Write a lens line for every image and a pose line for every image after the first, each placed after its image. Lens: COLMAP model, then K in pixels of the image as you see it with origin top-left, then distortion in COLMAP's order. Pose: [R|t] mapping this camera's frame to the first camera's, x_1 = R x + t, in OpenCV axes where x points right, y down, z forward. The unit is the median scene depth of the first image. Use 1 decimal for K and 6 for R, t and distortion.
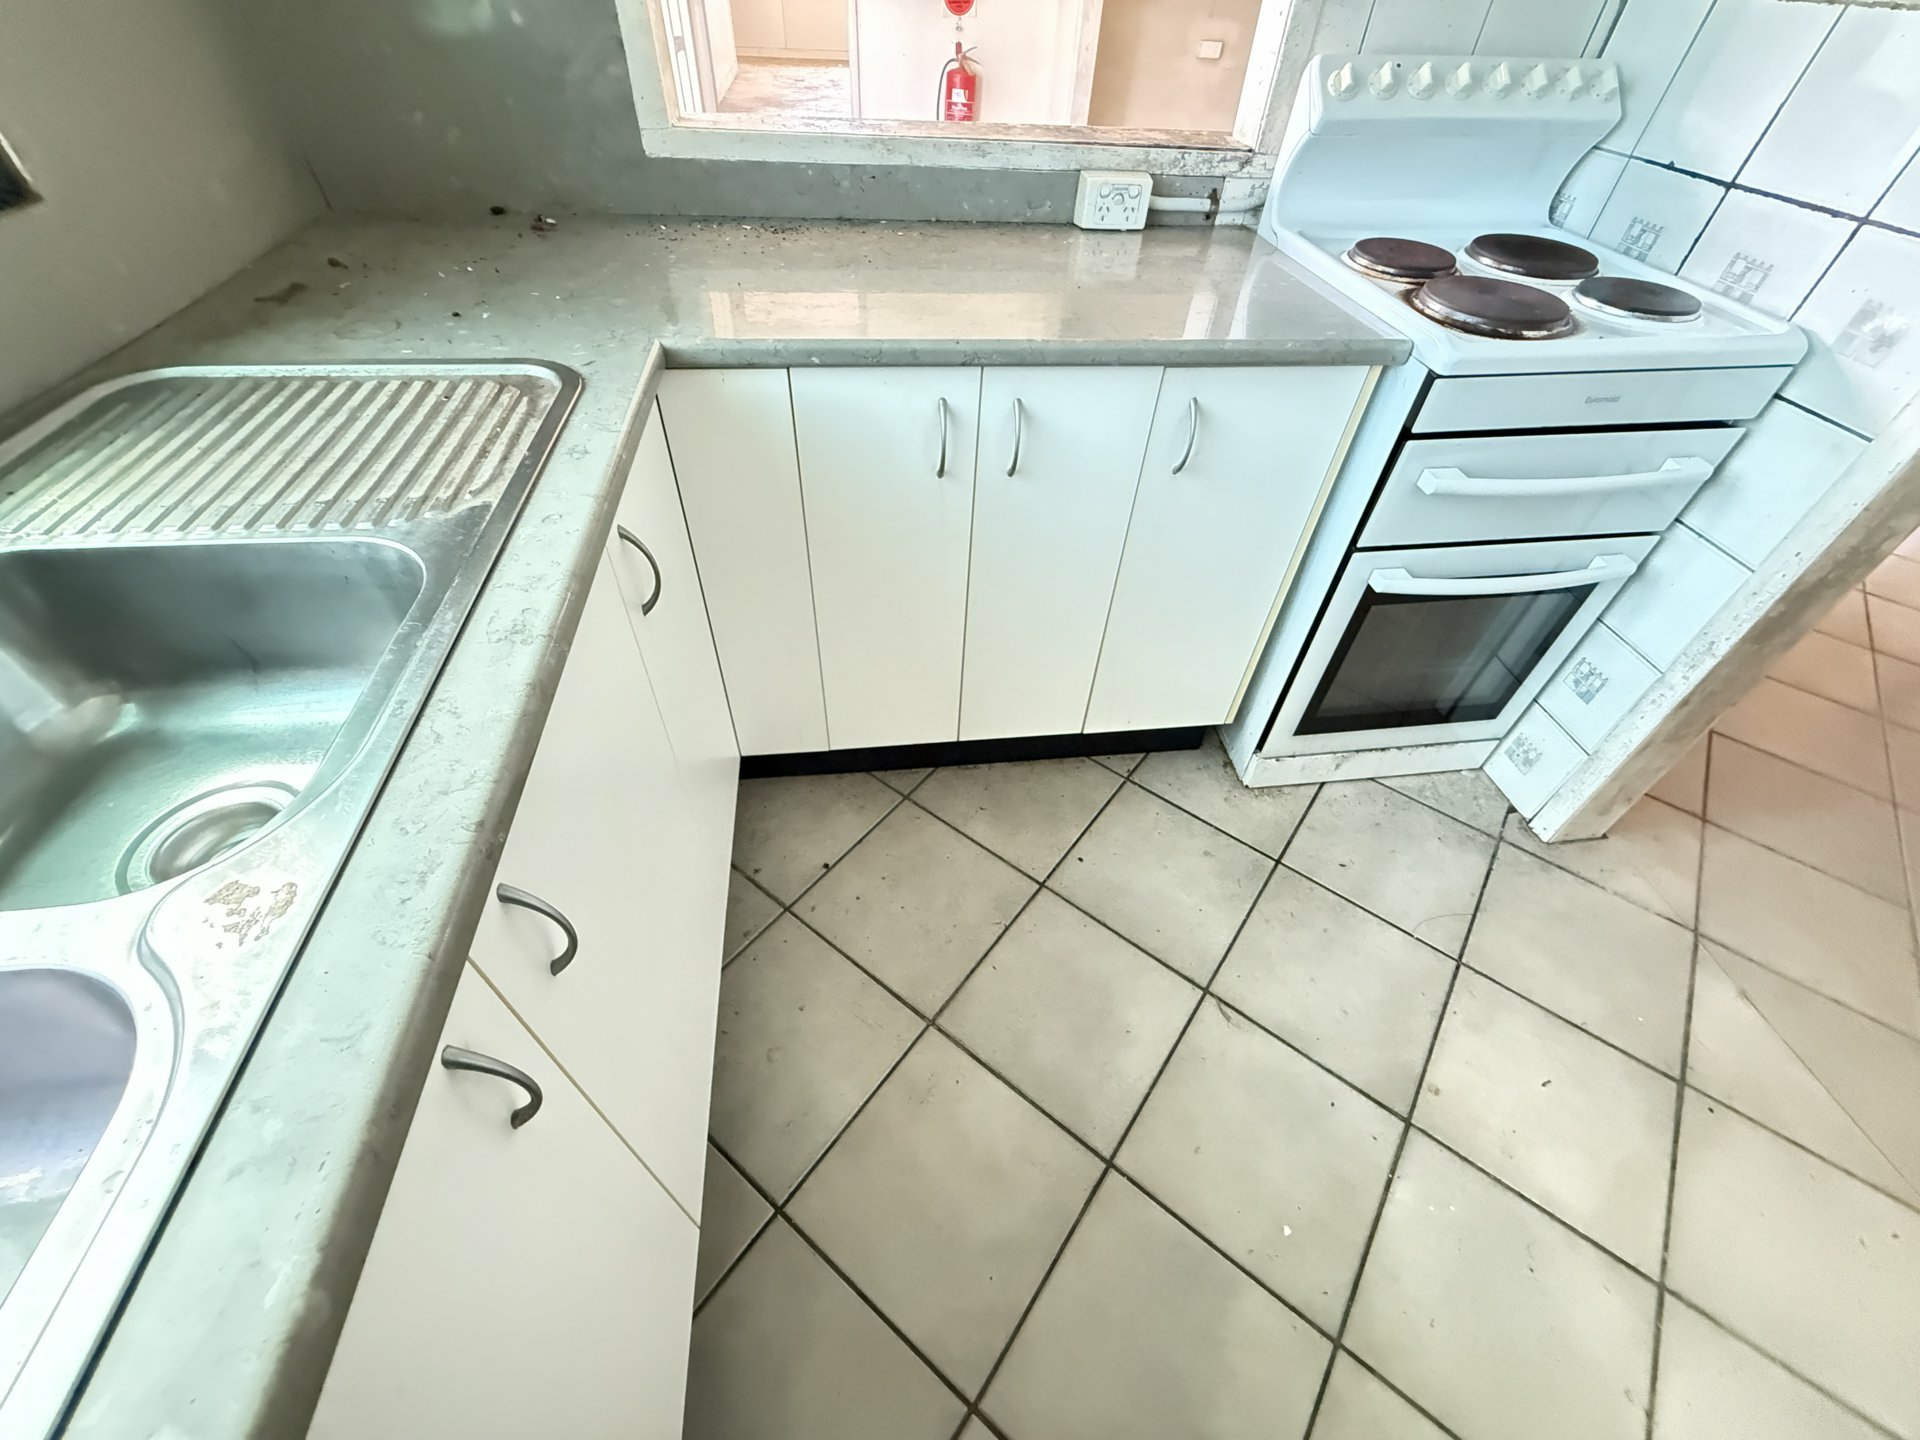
lens RADIAL K [[763.8, 0, 954.0], [0, 763.8, 720.8], [0, 0, 1]] dist [-0.003196, -0.000401]
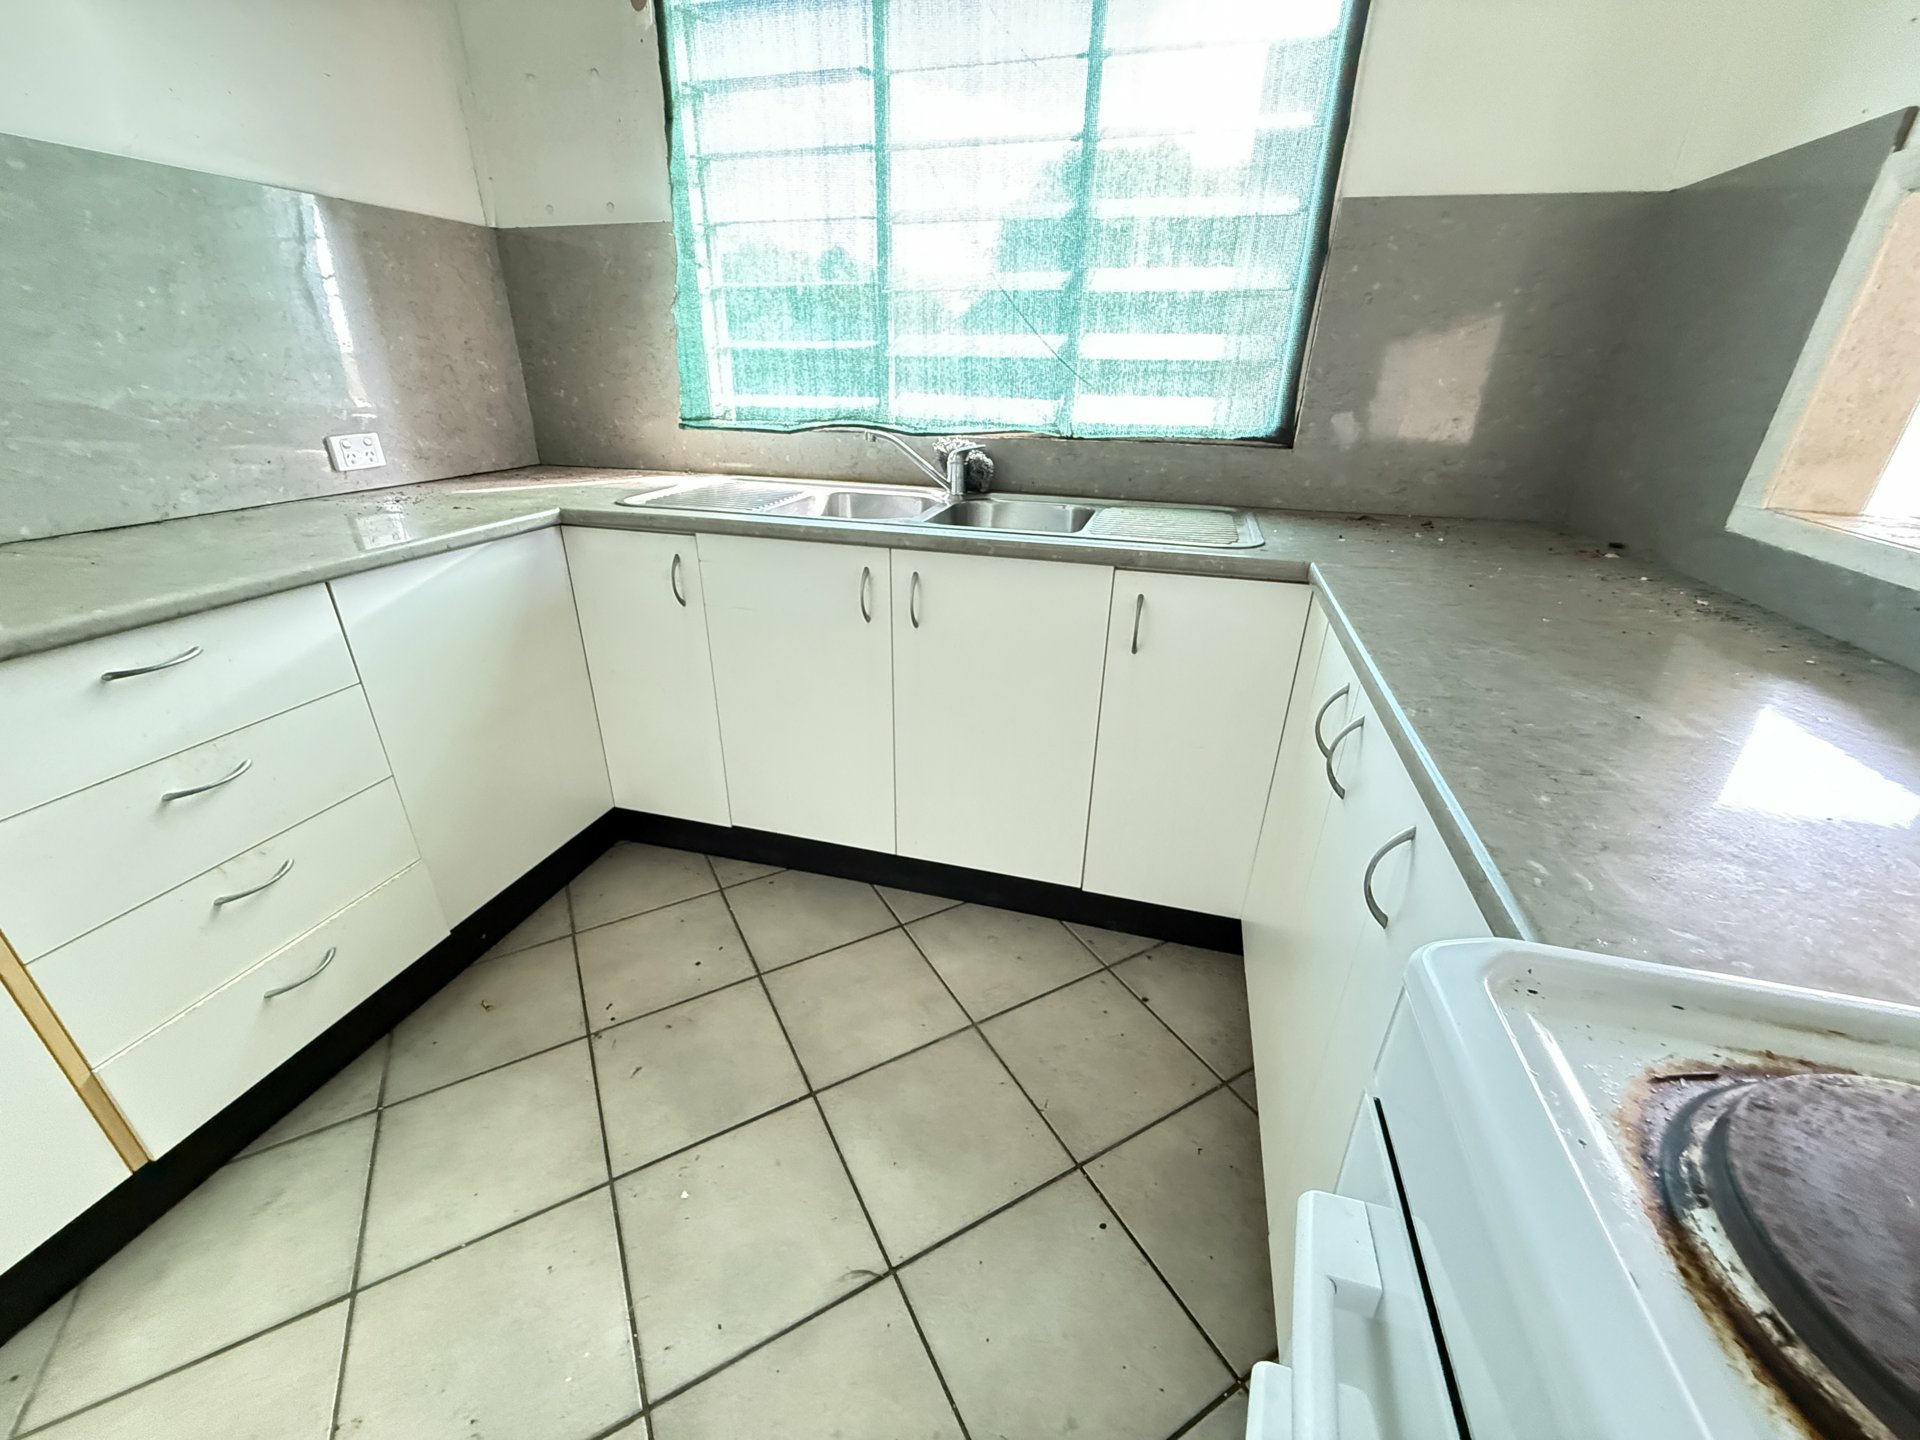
lens RADIAL K [[763.8, 0, 954.0], [0, 763.8, 720.8], [0, 0, 1]] dist [-0.003196, -0.000401]
pose [[-0.397292, 0.340830, -0.852053, 0.839912], [-0.676592, 0.518482, 0.522877, -0.459101], [0.619986, 0.784227, 0.024614, 0.564721]]
